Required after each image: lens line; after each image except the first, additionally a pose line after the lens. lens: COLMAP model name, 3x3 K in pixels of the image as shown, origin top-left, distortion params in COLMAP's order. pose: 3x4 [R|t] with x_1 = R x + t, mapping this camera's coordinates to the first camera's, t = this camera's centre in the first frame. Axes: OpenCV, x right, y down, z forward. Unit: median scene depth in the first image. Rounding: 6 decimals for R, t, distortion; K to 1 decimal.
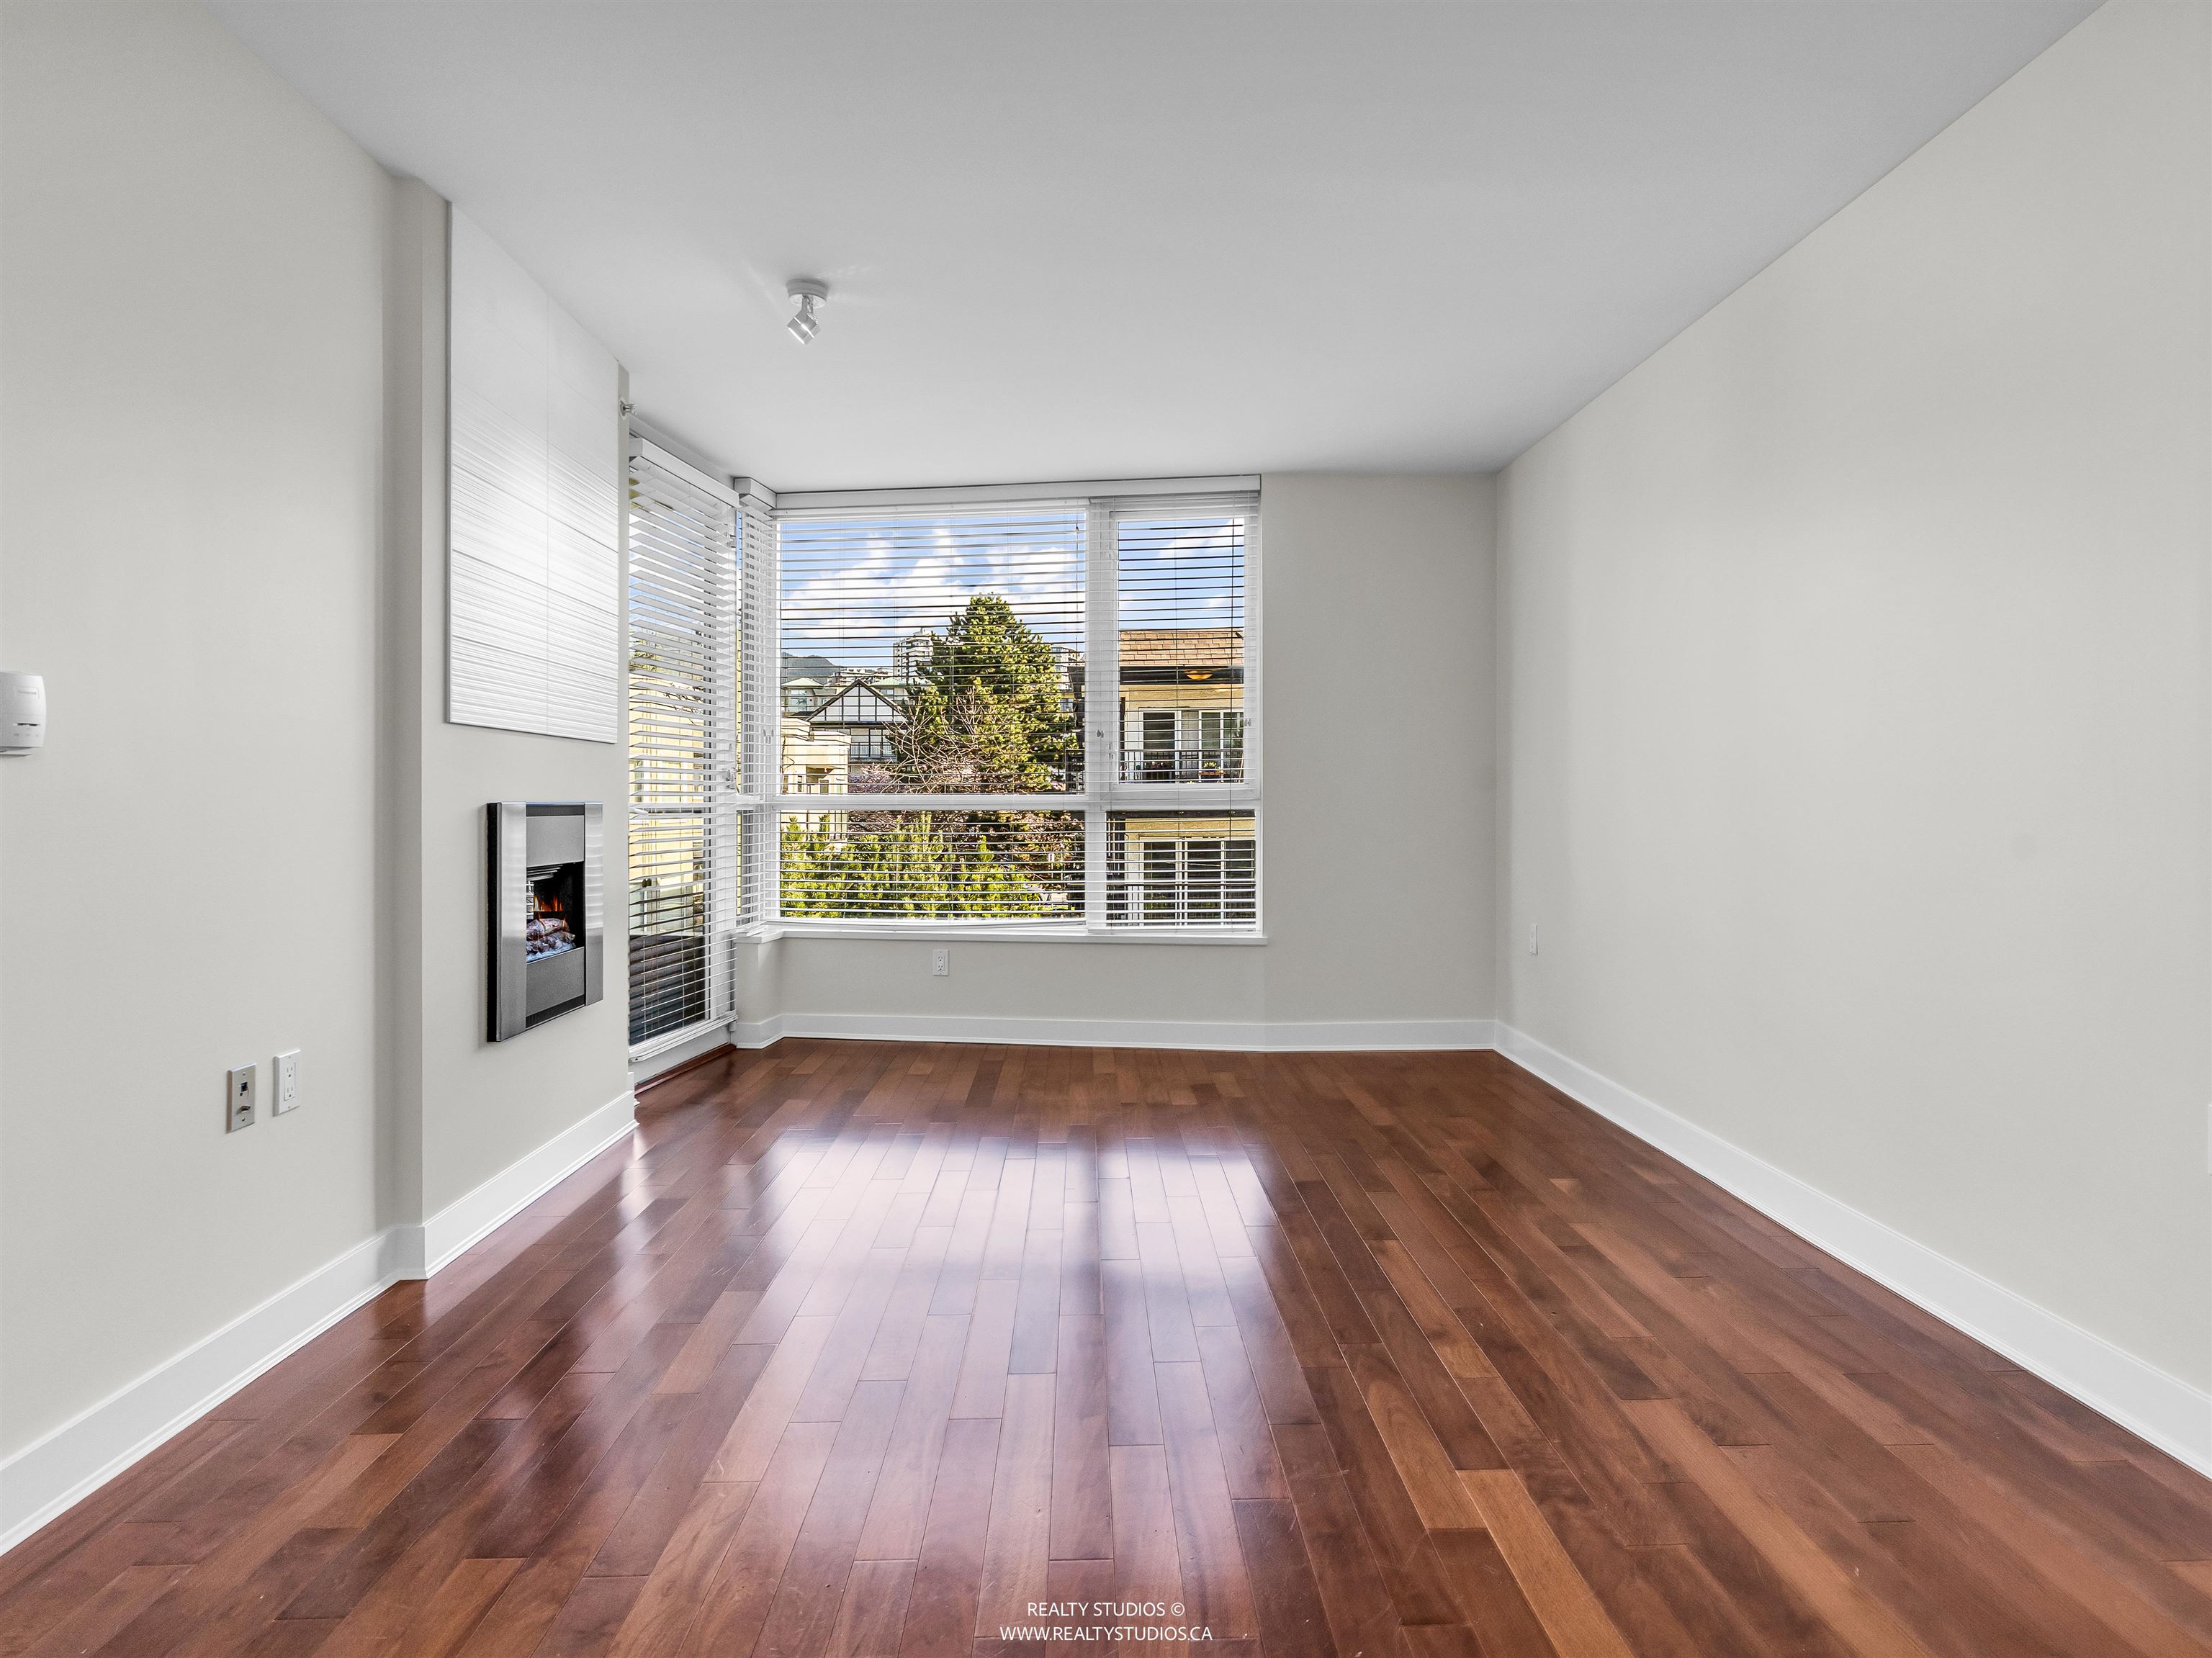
lens RADIAL K [[1218.8, 0, 1124.9], [0, 1218.8, 808.0], [0, 0, 1]] dist [-0.000046, 0.000543]
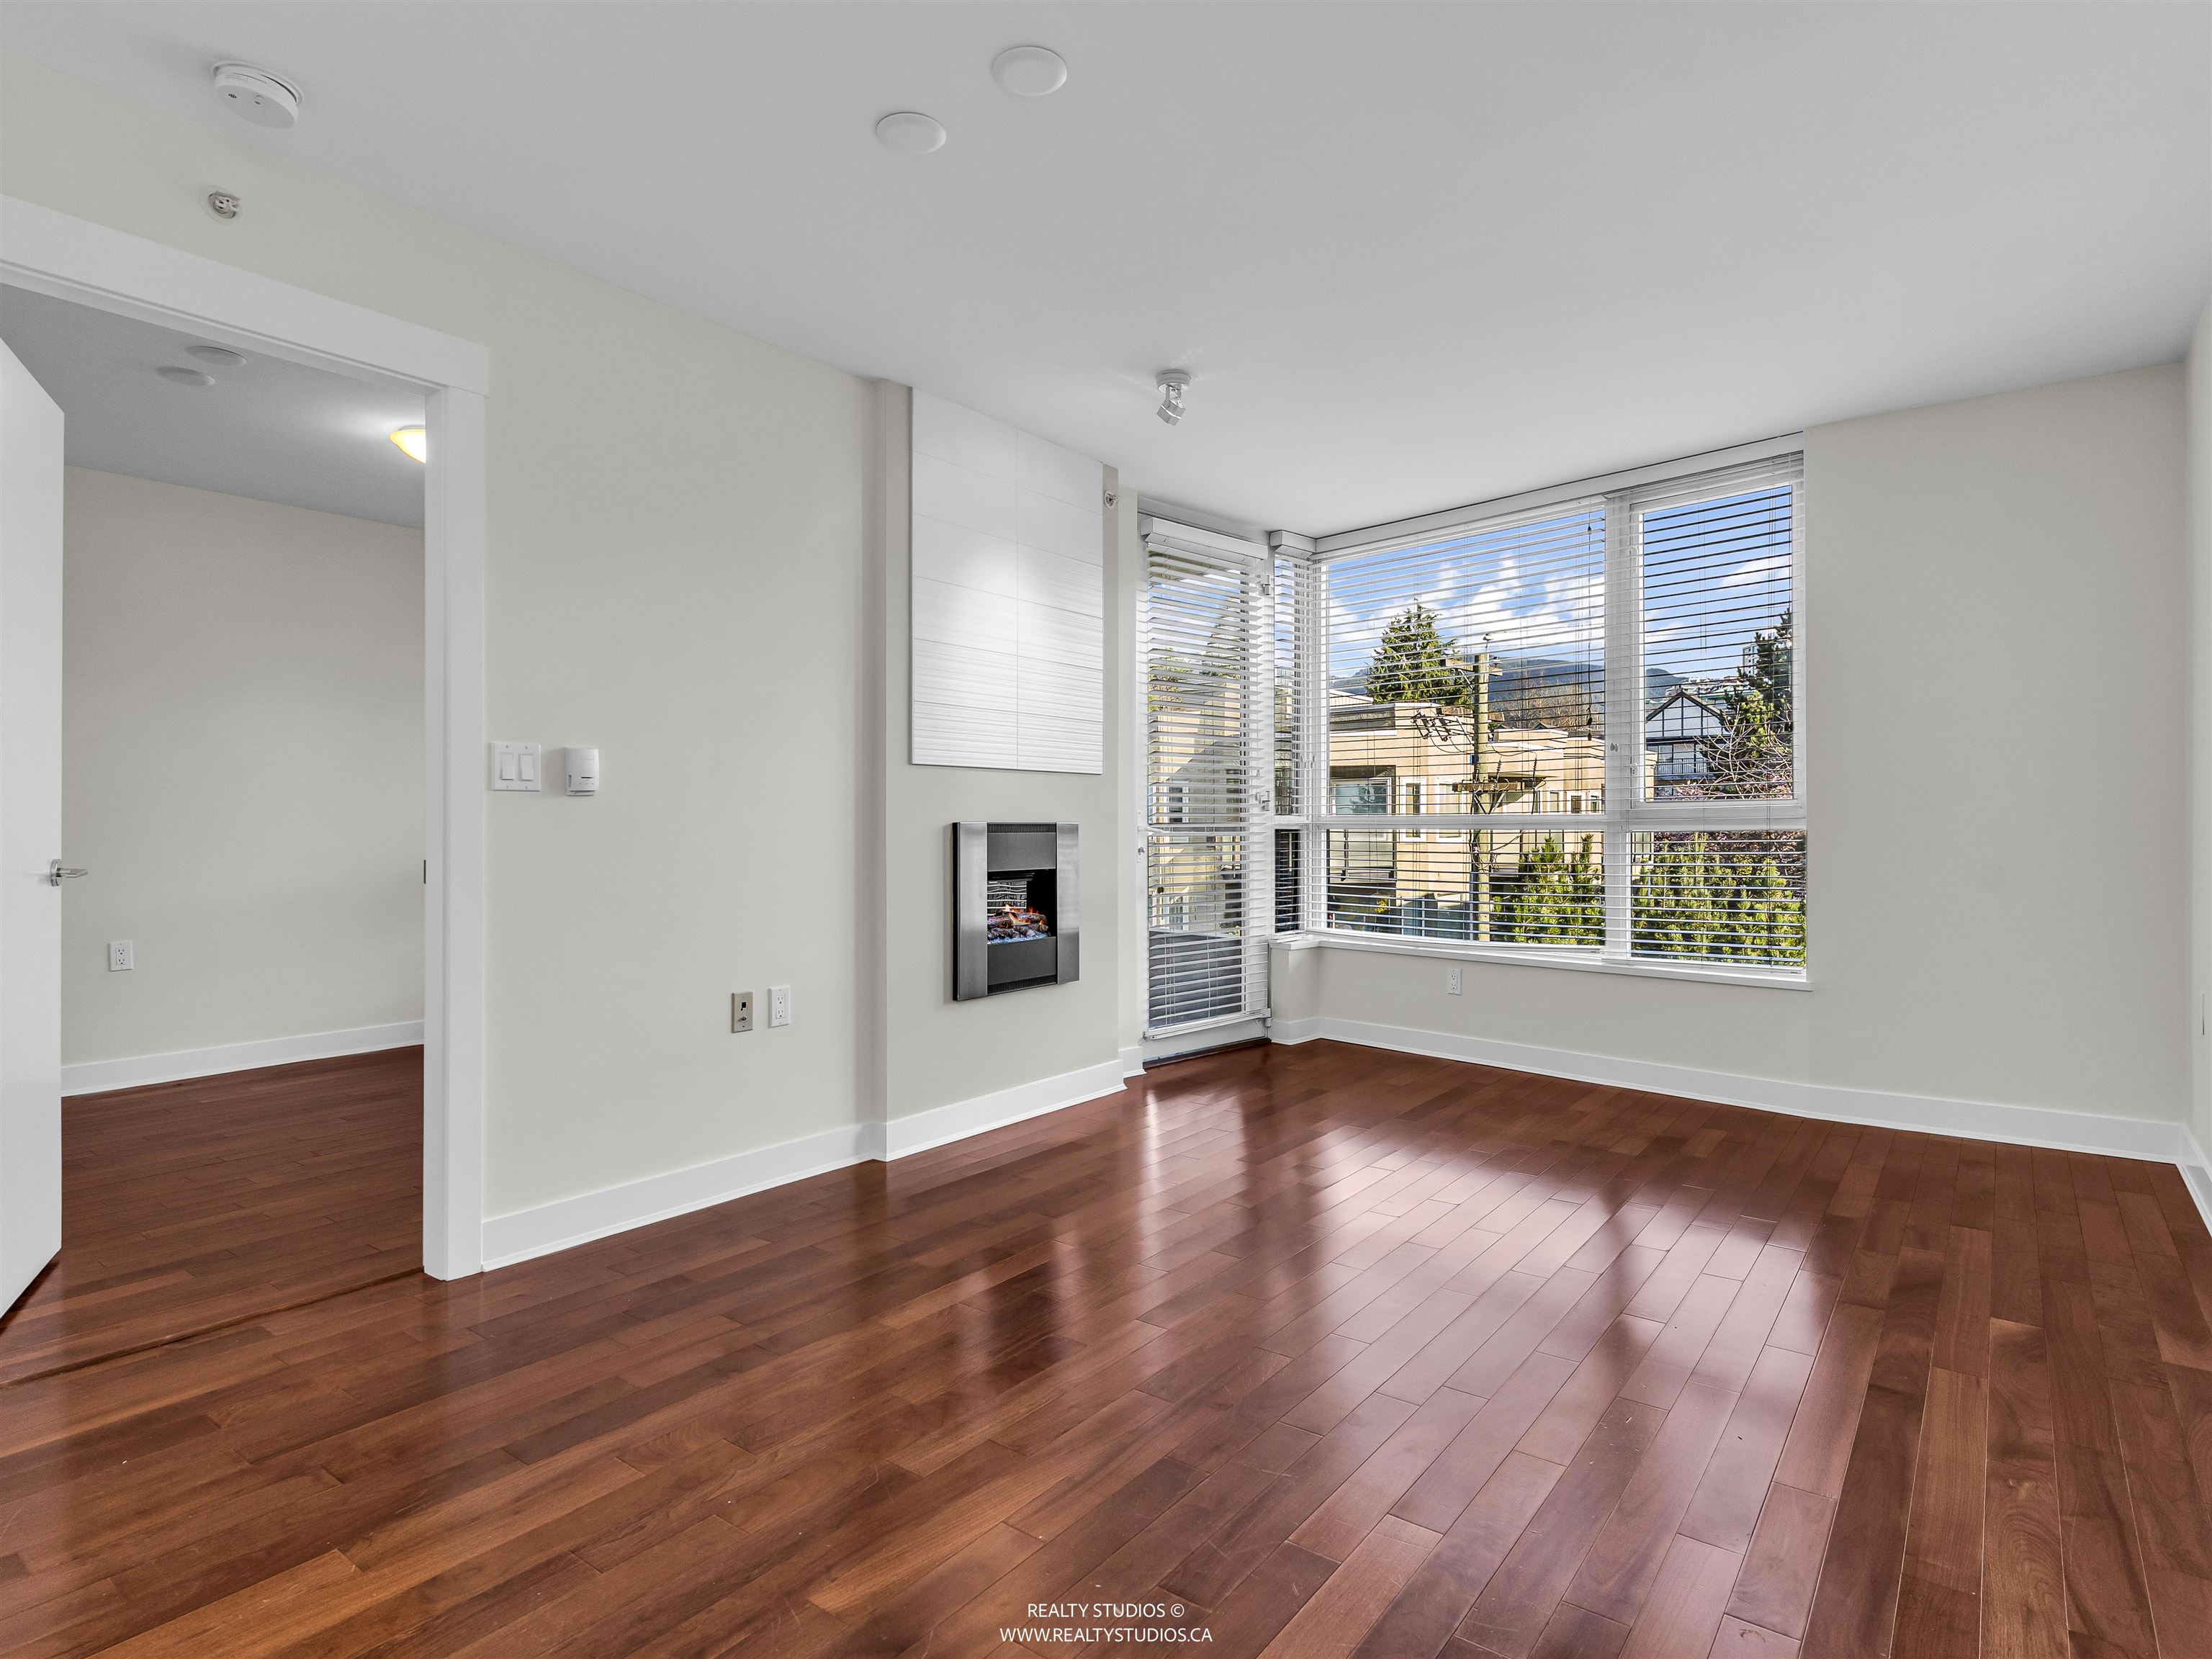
lens RADIAL K [[1218.9, 0, 1106.8], [0, 1218.9, 826.4], [0, 0, 1]] dist [-0.000046, 0.000543]
pose [[0.768756, -0.000136, -0.639542, 0.270142], [-0.001548, 0.999997, -0.002073, 0.001547], [0.639540, 0.002584, 0.768754, 0.043698]]
